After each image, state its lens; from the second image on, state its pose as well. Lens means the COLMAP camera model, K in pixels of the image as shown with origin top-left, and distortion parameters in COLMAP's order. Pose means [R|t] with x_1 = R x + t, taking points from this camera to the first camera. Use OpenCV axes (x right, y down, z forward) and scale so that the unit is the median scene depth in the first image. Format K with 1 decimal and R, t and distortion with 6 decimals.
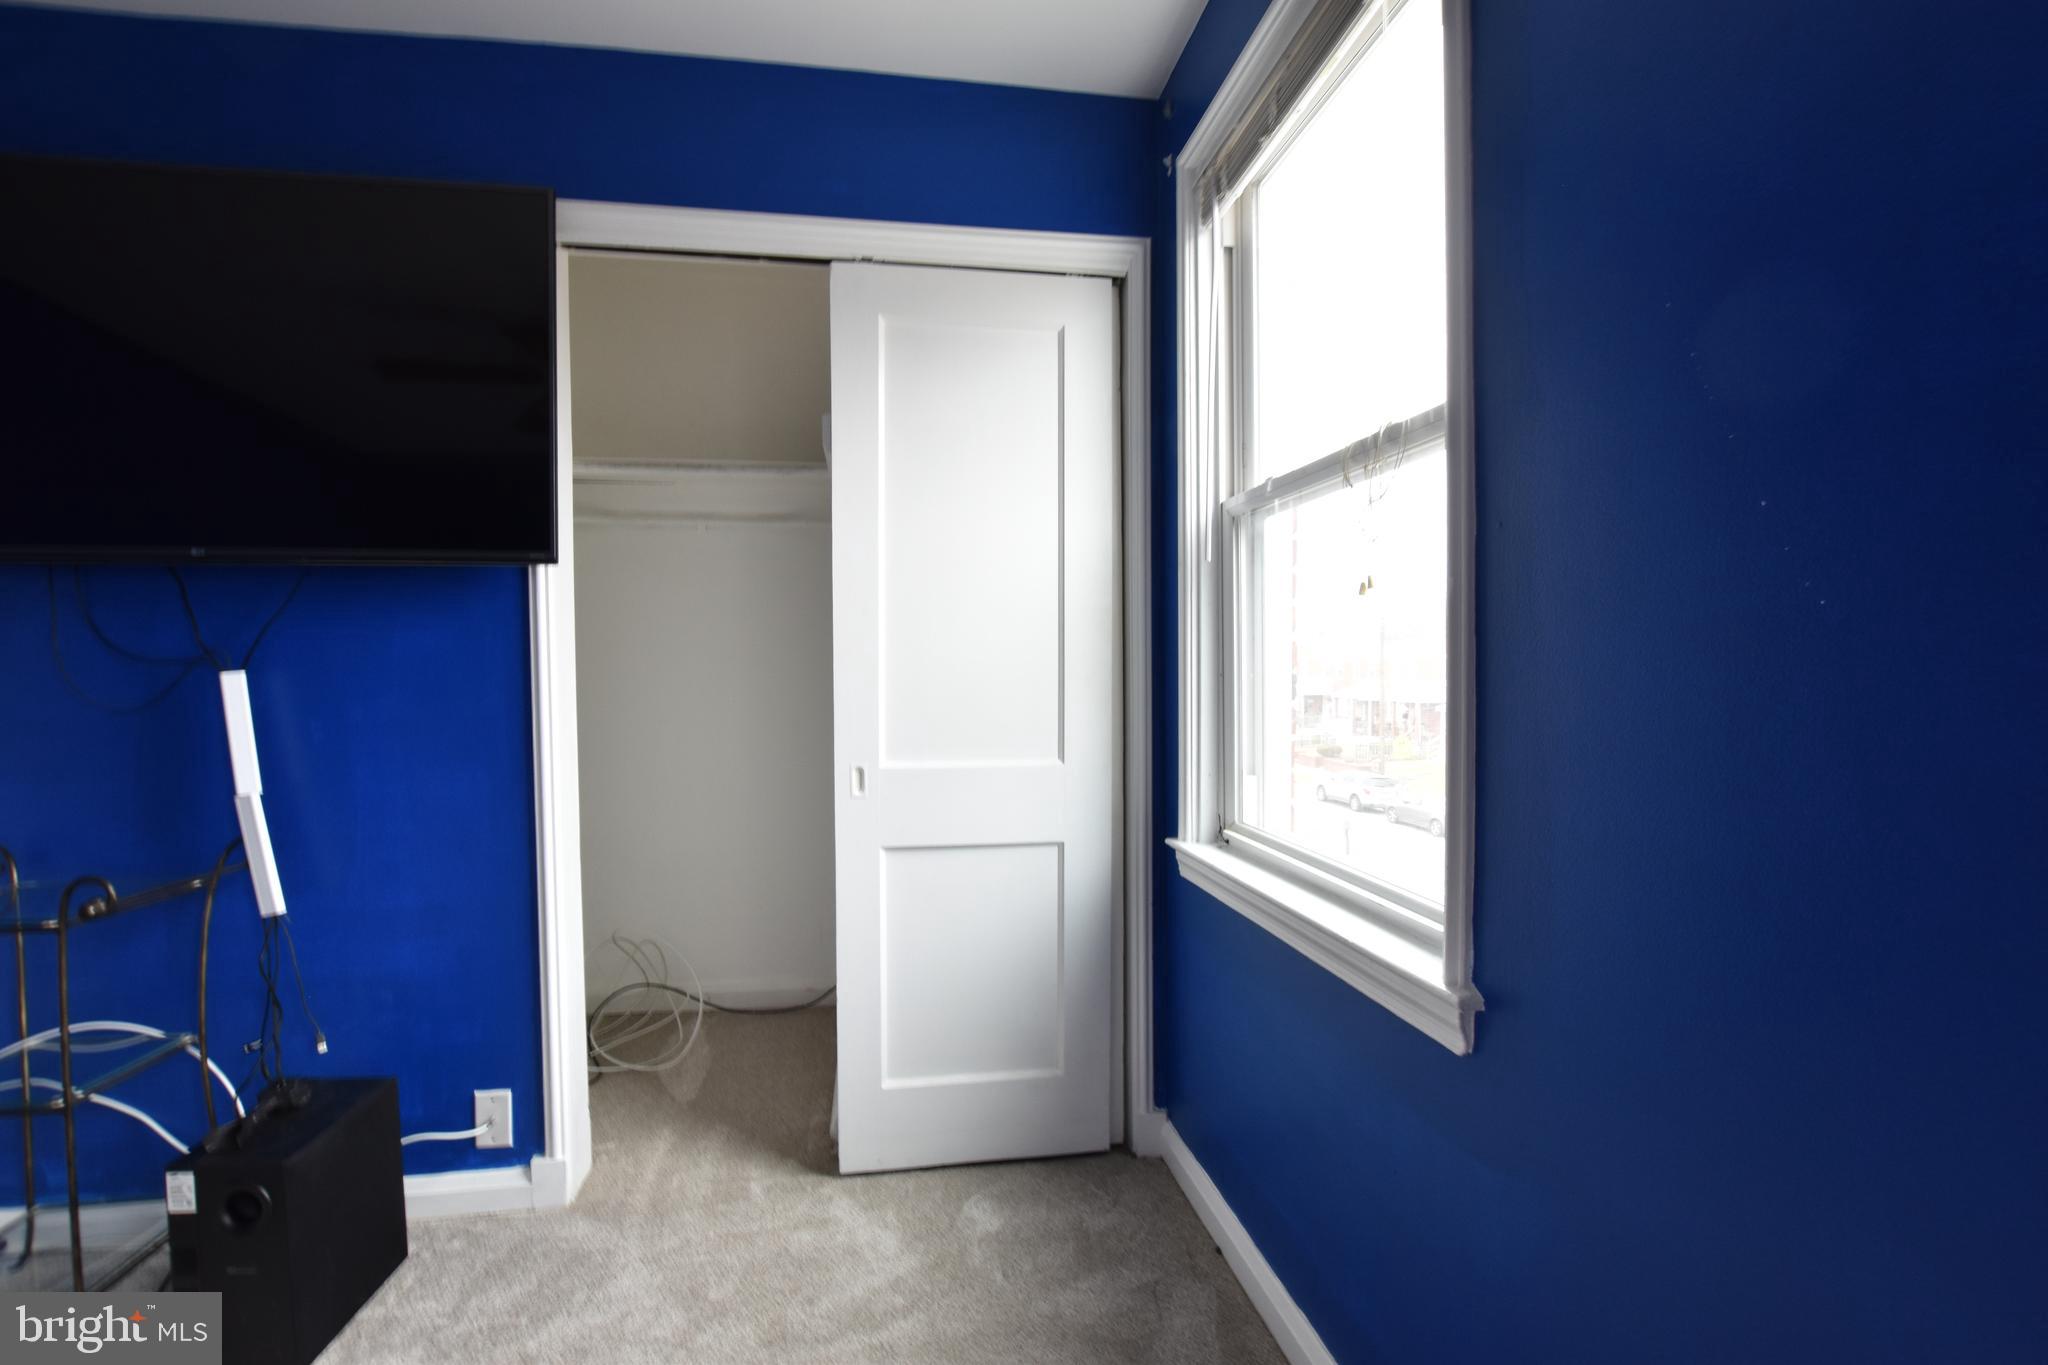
lens RADIAL K [[910.4, 0, 1024.0], [0, 910.4, 682.5], [0, 0, 1]] dist [-0.029709, 0.000594]
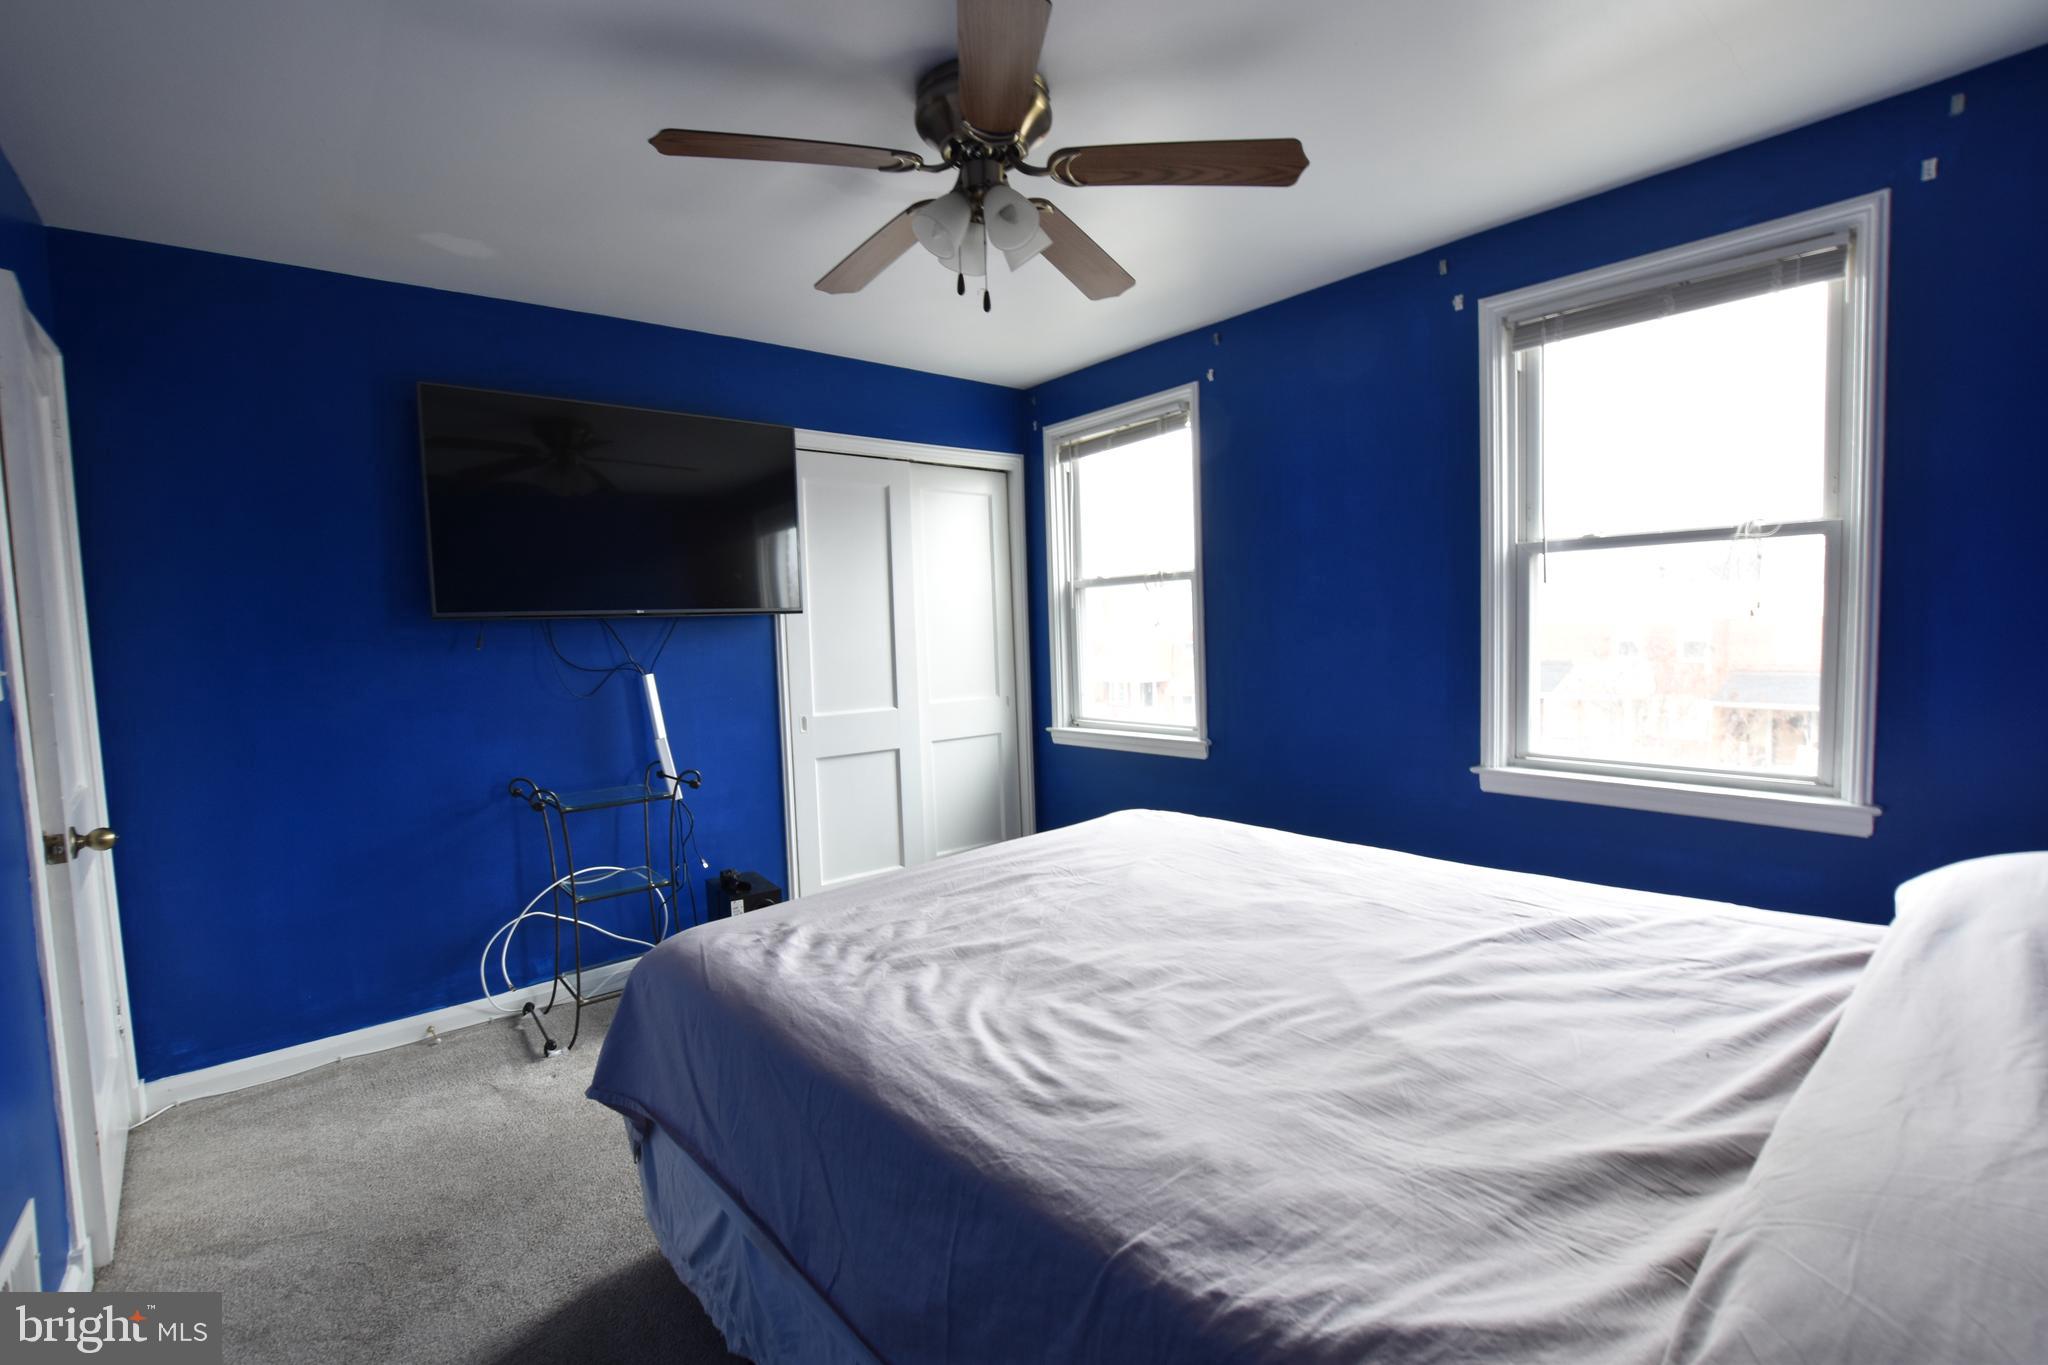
lens RADIAL K [[910.4, 0, 1024.0], [0, 910.4, 682.5], [0, 0, 1]] dist [-0.029709, 0.000594]
pose [[0.858461, -0.054212, 0.510006, -1.088703], [0.034841, 0.998265, 0.047467, -0.052353], [-0.511695, -0.022979, 0.858860, -0.965785]]
